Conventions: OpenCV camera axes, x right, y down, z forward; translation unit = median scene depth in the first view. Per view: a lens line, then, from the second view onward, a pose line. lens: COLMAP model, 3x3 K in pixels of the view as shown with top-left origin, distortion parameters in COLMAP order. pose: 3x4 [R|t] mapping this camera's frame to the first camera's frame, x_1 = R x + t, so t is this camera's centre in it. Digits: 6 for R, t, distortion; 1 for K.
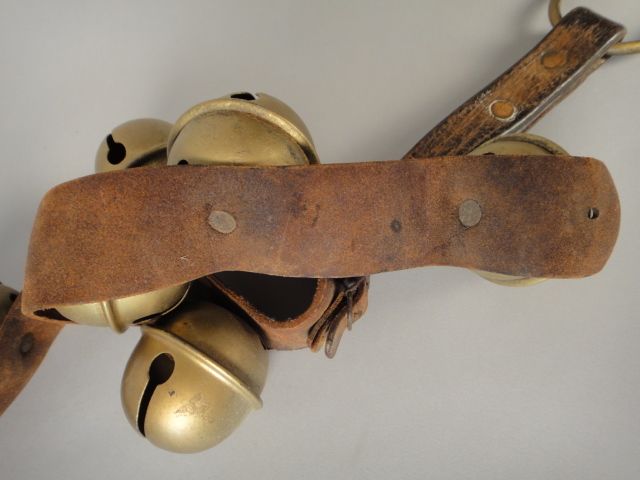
lens RADIAL K [[627.8, 0, 320.0], [0, 627.8, 240.0], [0, 0, 1]] dist [-0.004675, 0.009832]
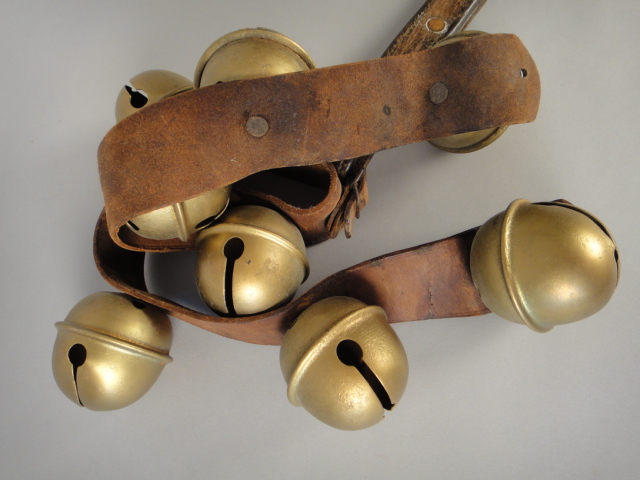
lens RADIAL K [[627.8, 0, 320.0], [0, 627.8, 240.0], [0, 0, 1]] dist [-0.004675, 0.009832]
pose [[0.973921, -0.201685, 0.103927, -0.206629], [0.200749, 0.979449, 0.019495, 0.193050], [-0.105723, 0.001876, 0.994394, -0.266434]]
